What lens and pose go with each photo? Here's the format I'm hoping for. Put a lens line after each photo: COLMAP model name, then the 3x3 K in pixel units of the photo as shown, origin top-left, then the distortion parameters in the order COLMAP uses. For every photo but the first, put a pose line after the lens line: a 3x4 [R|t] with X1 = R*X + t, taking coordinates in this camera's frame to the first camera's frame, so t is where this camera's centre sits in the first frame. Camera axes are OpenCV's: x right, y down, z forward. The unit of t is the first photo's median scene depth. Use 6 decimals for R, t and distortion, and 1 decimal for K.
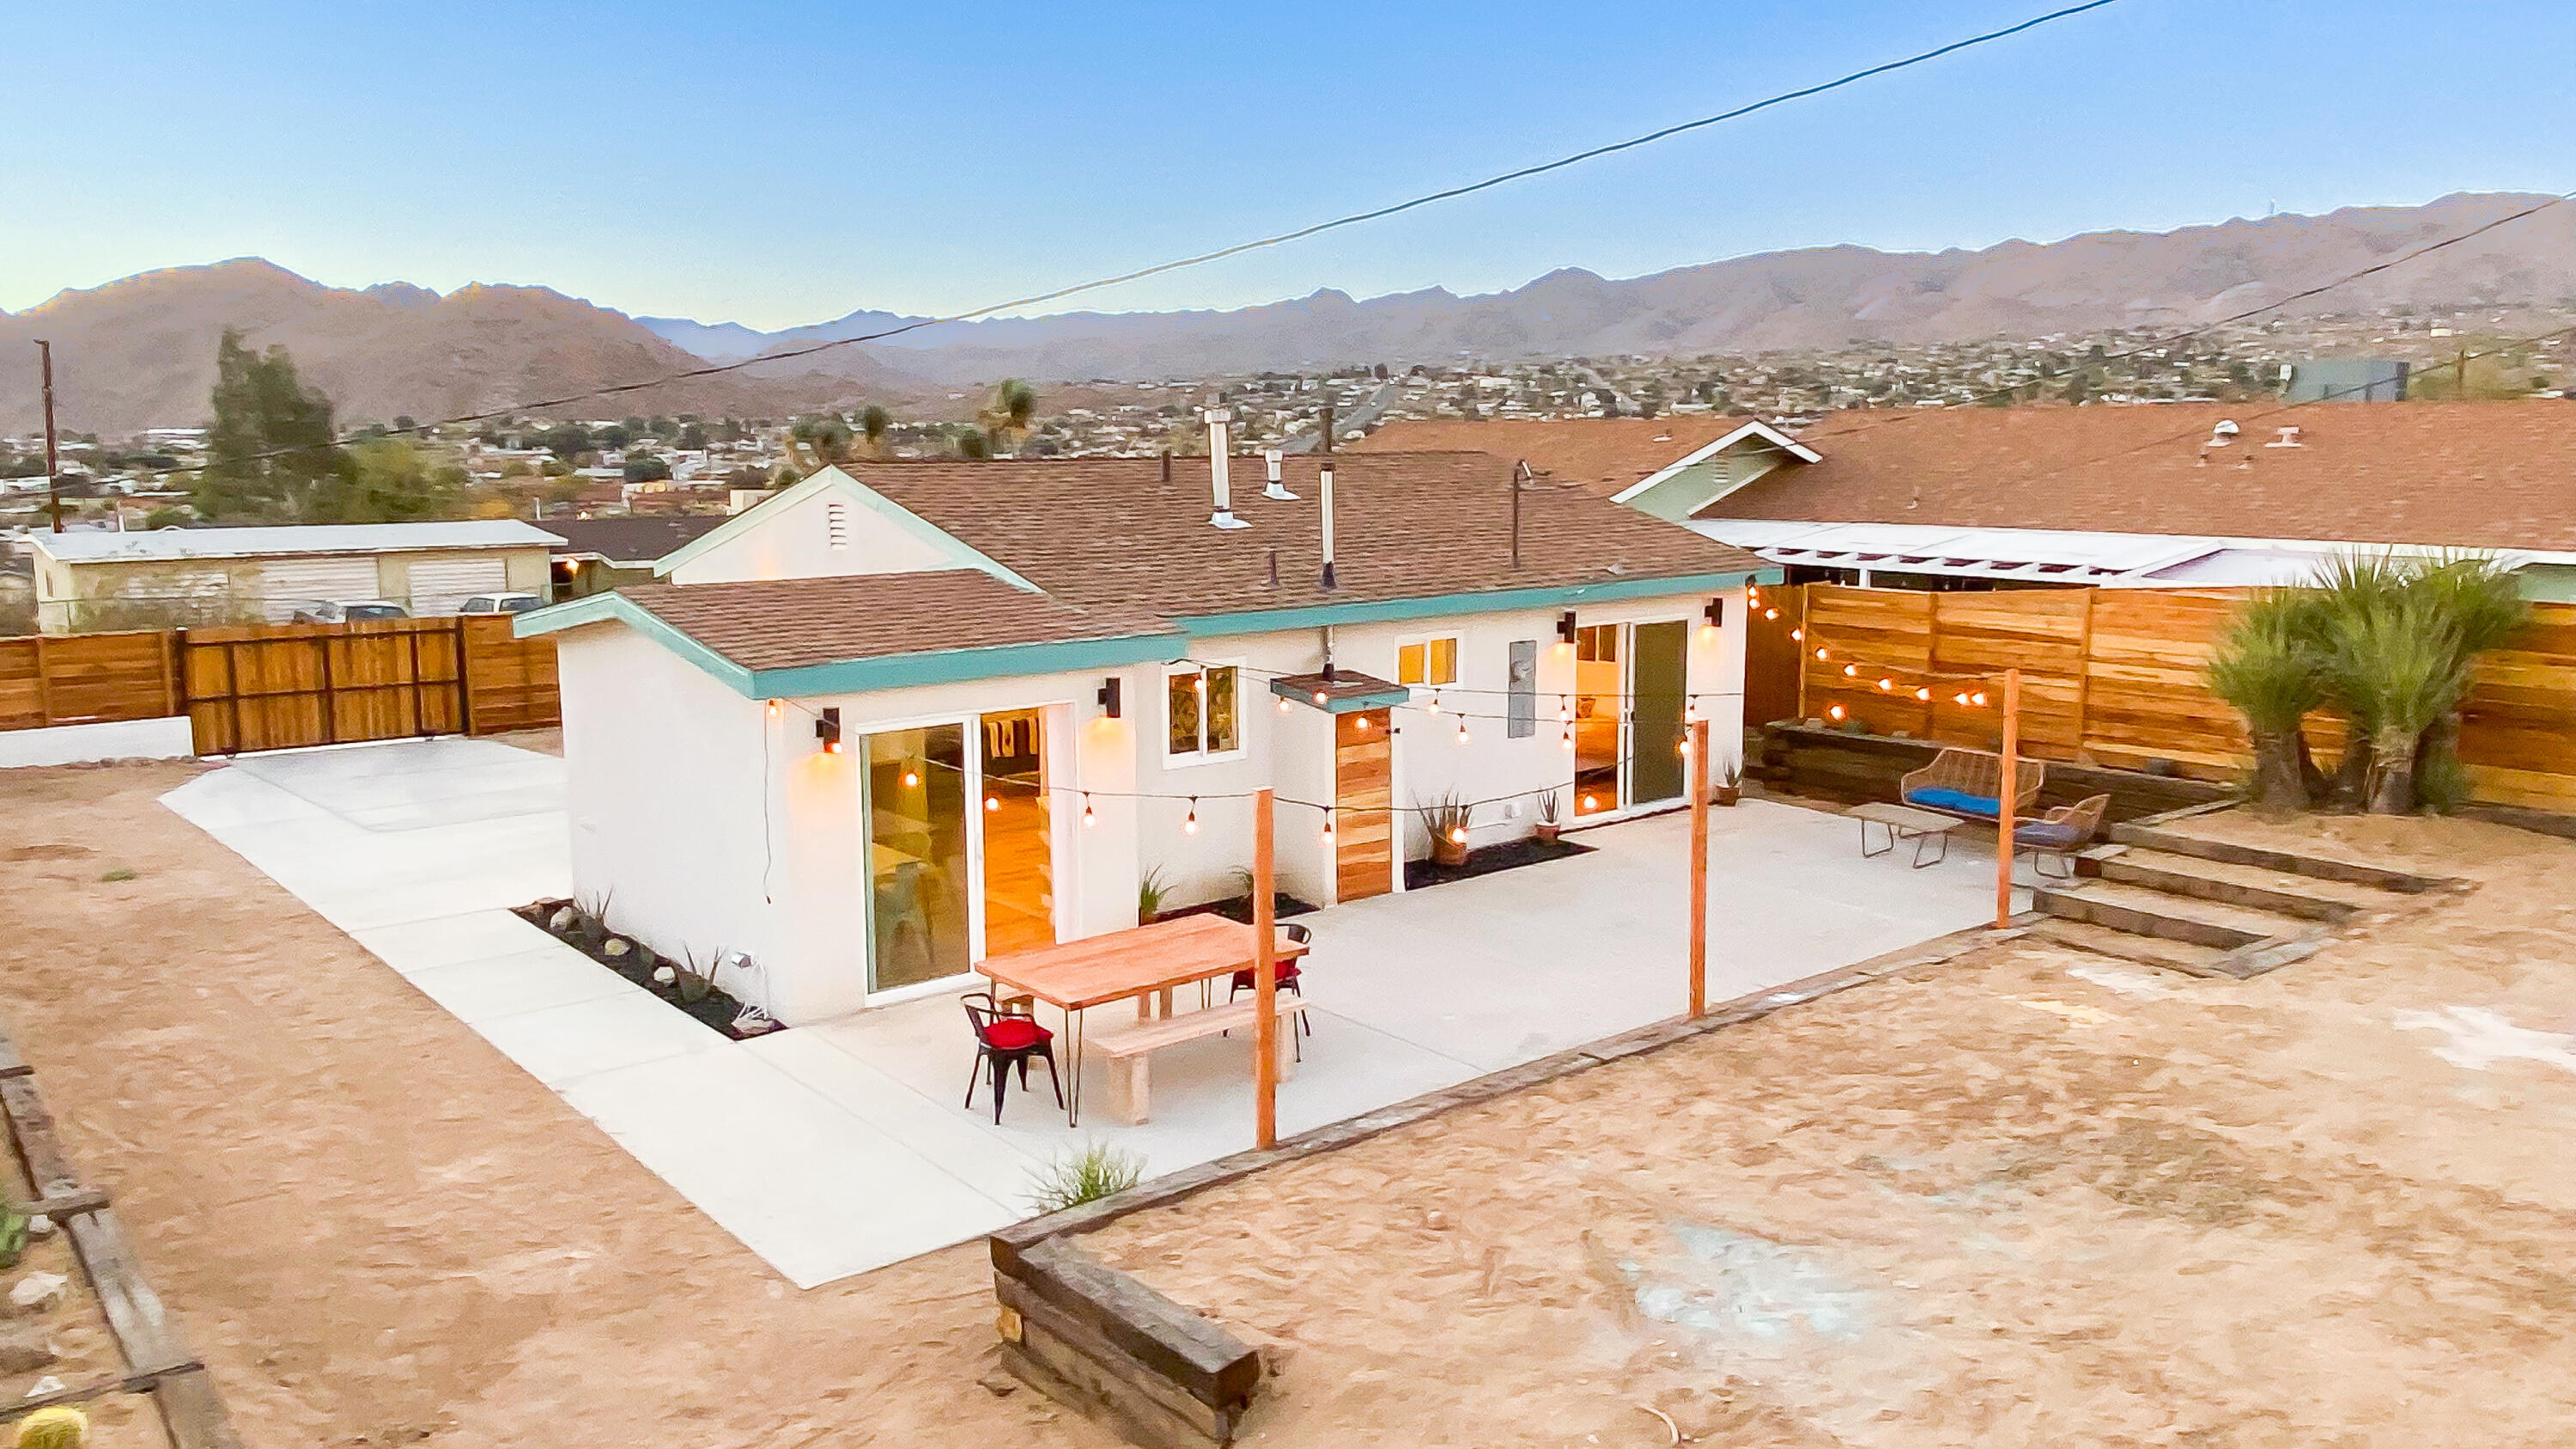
lens RADIAL K [[1865.3, 0, 1254.7], [0, 1865.3, 725.6], [0, 0, 1]] dist [0.100794, -0.138573]
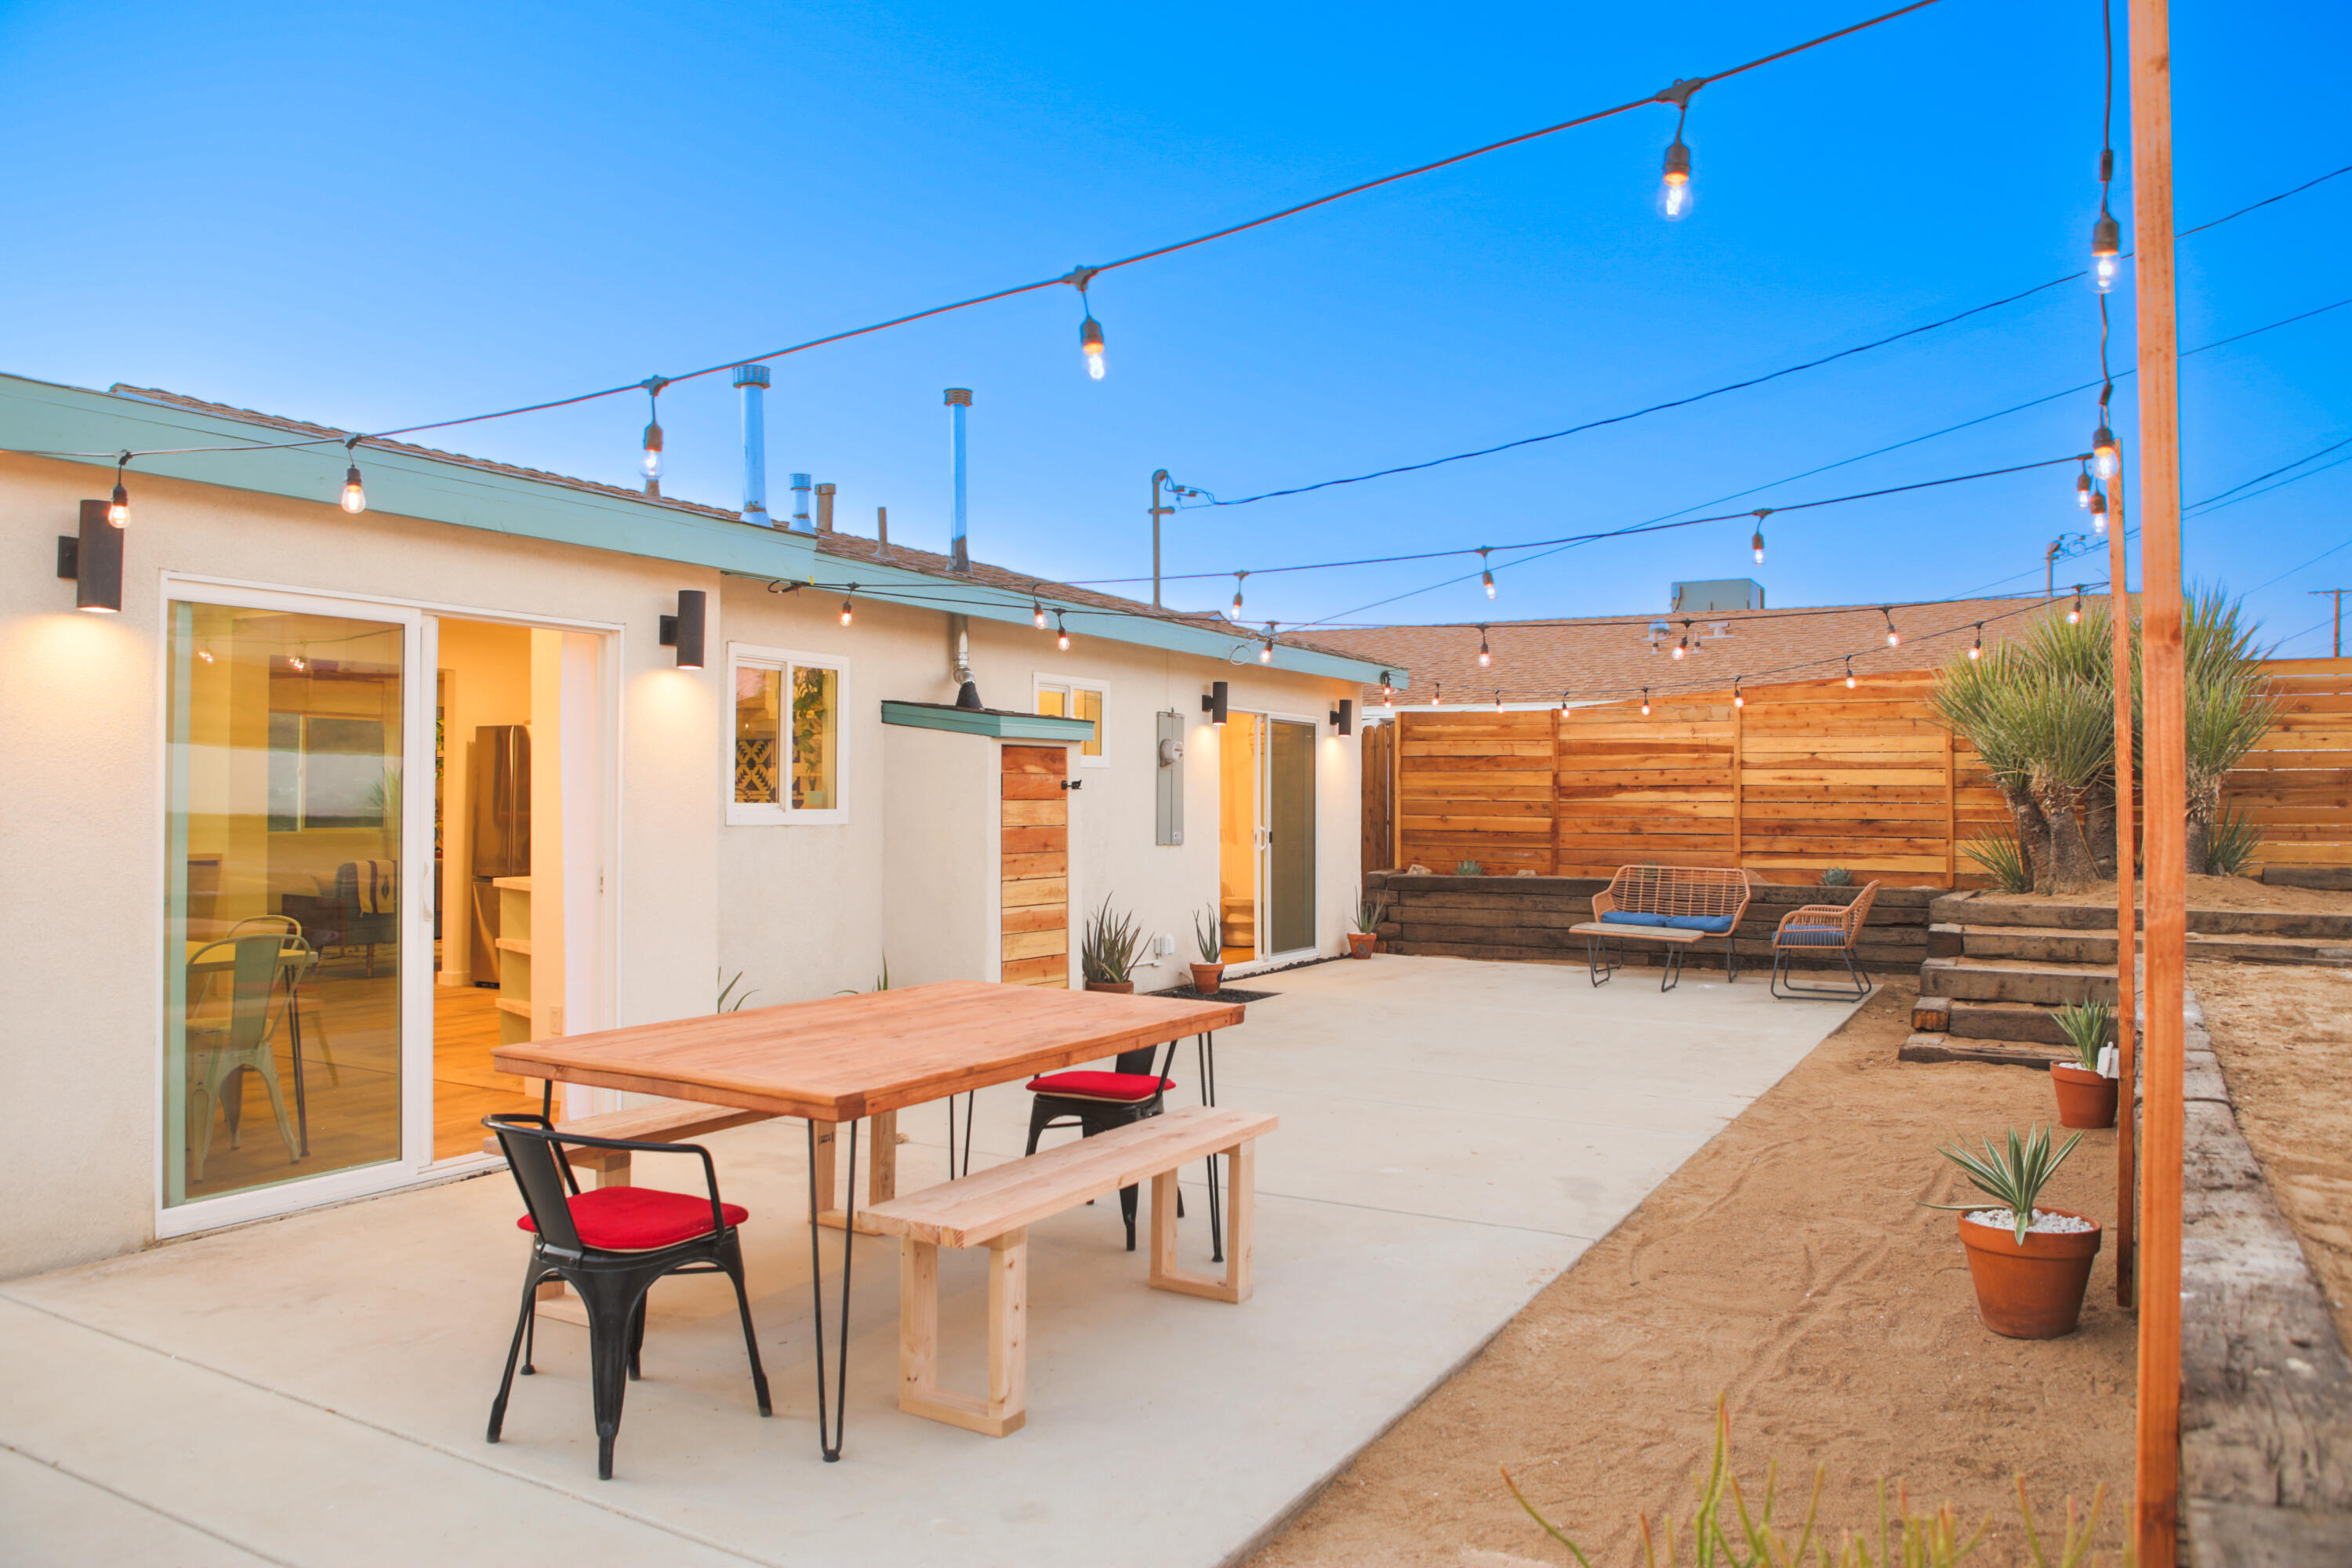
lens RADIAL K [[1643.6, 0, 1183.0], [0, 1643.6, 791.3], [0, 0, 1]] dist [-0.084602, 0.066388]
pose [[0.927984, 0.013990, 0.372358, -0.102773], [0.046994, 0.986922, -0.154198, 0.095054], [-0.369646, 0.160592, 0.915190, 0.460801]]
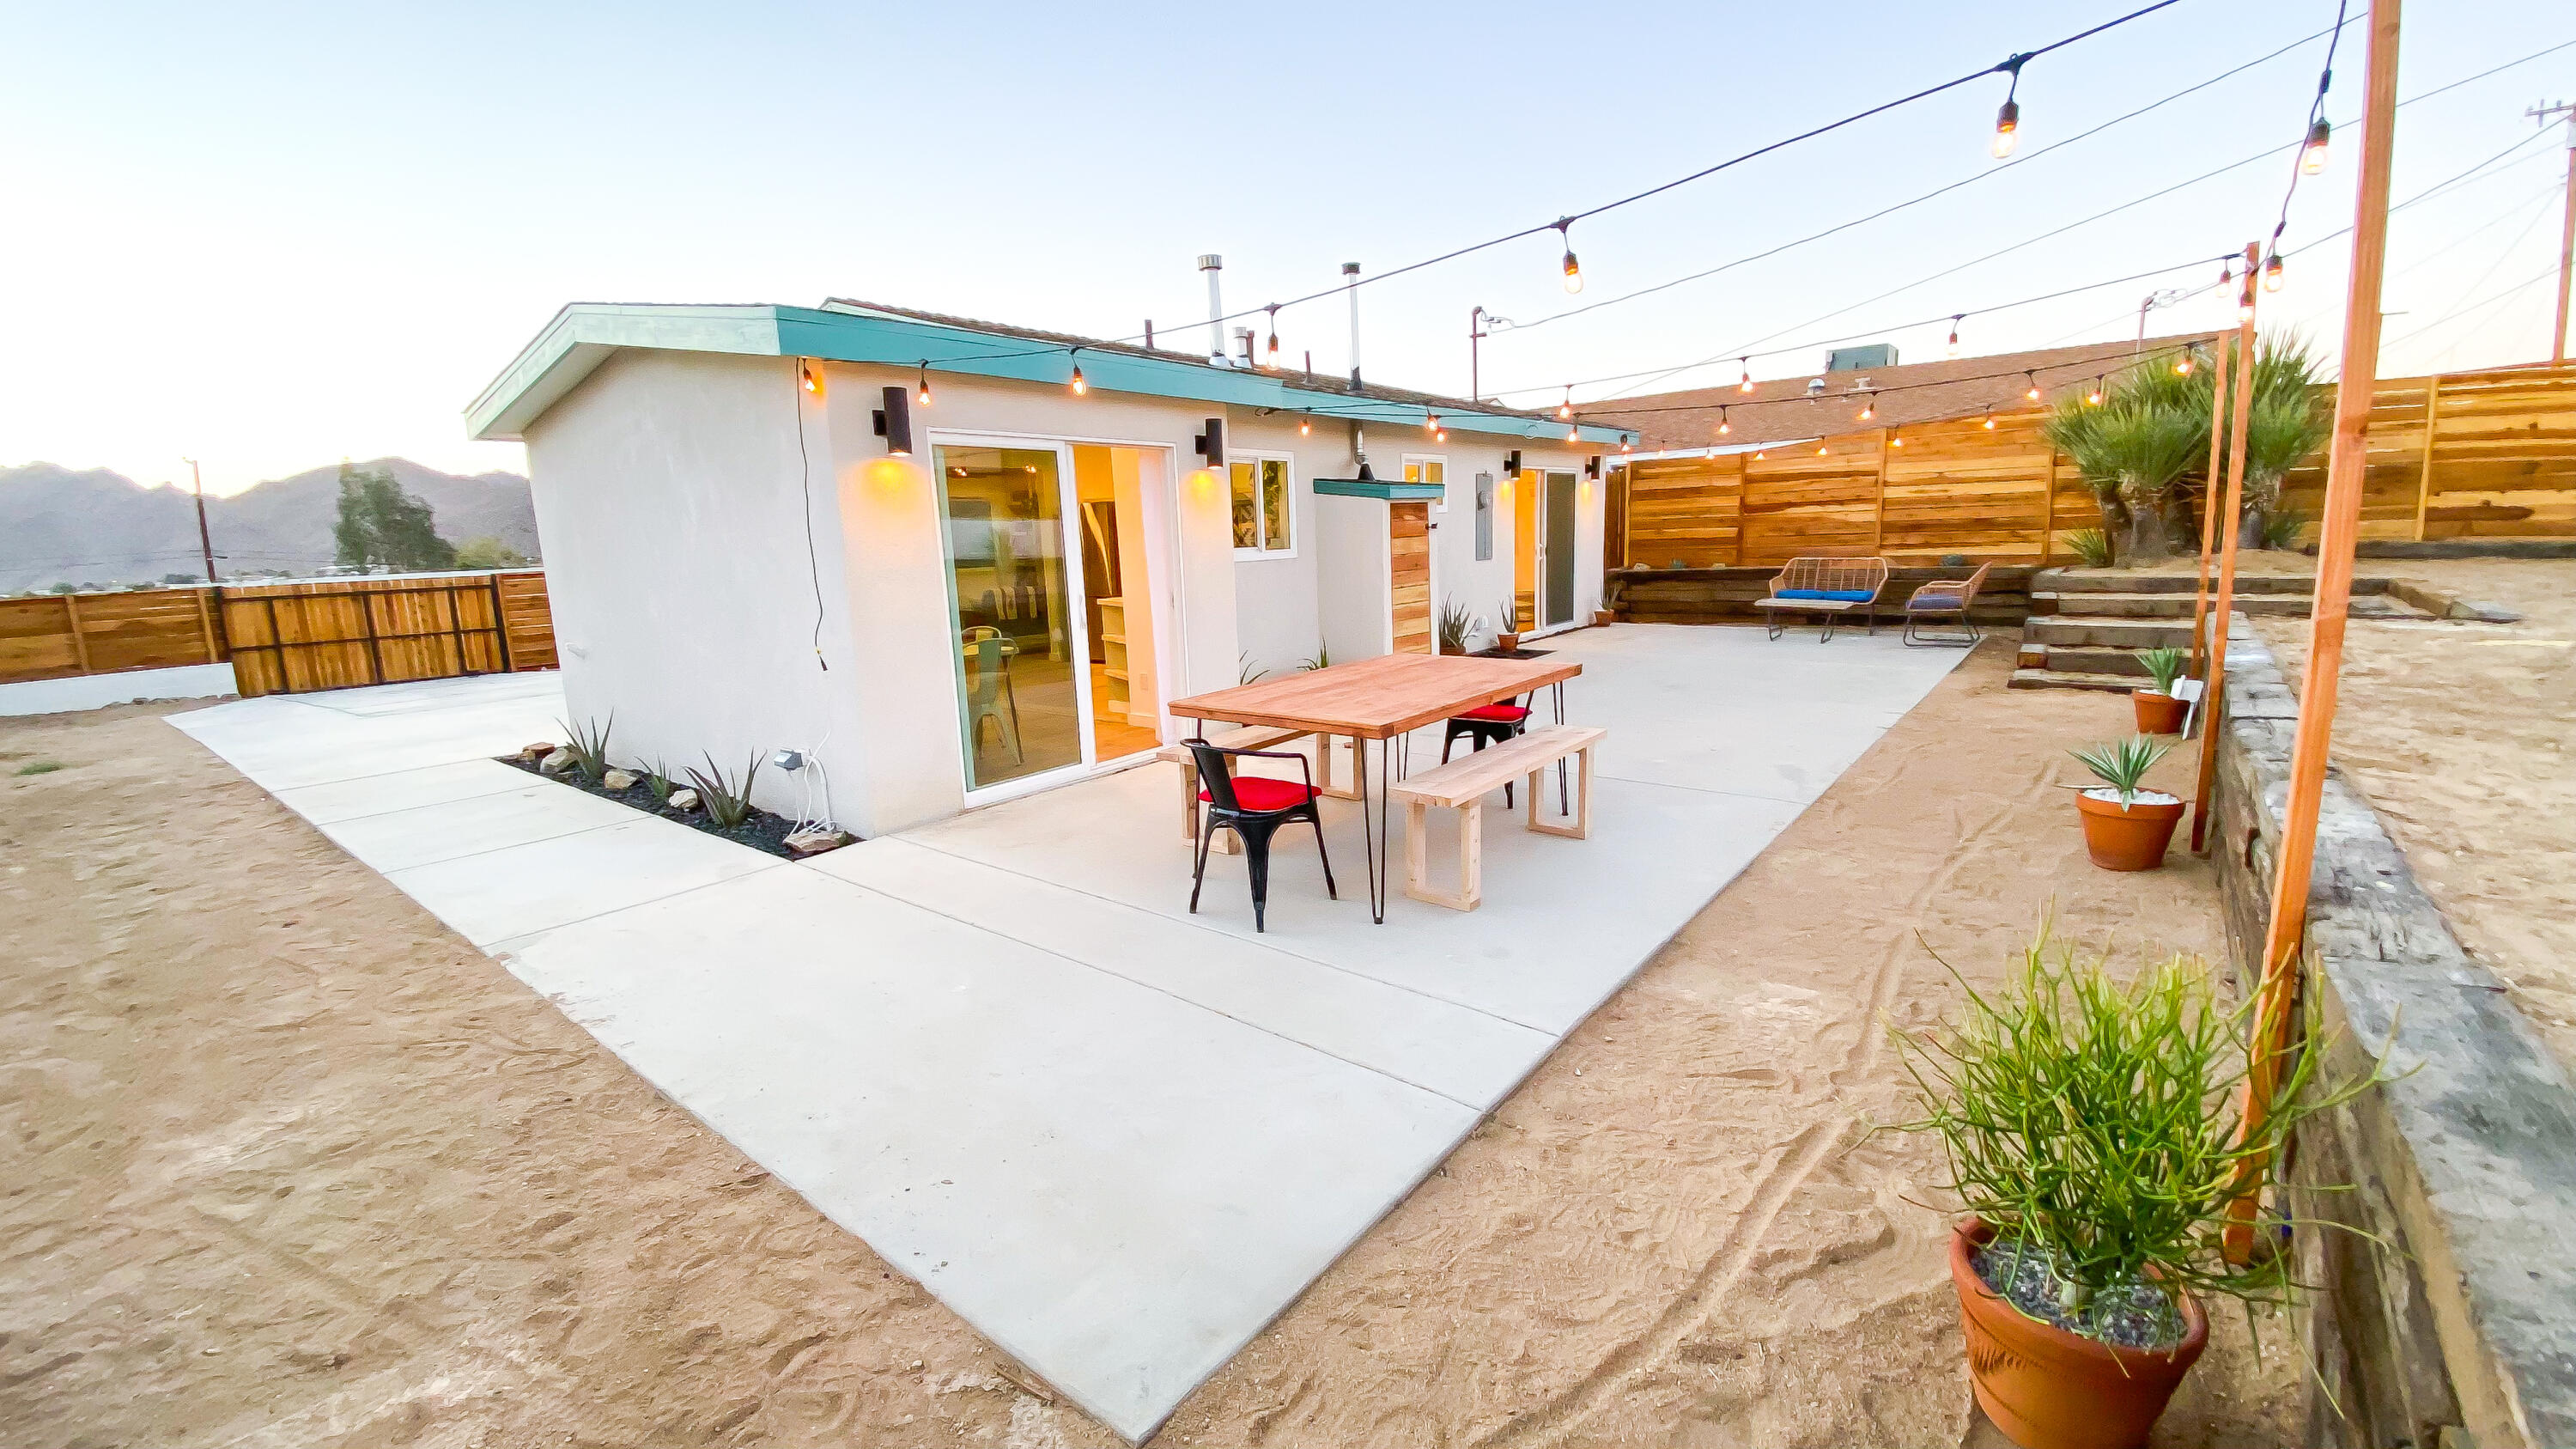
lens RADIAL K [[1035.9, 0, 1265.5], [0, 1035.9, 722.9], [0, 0, 1]] dist [0.024503, -0.023116]
pose [[0.978353, -0.070261, 0.194653, -0.135550], [0.066347, 0.997443, 0.026564, 0.090942], [-0.196022, -0.013074, 0.980512, 0.450693]]
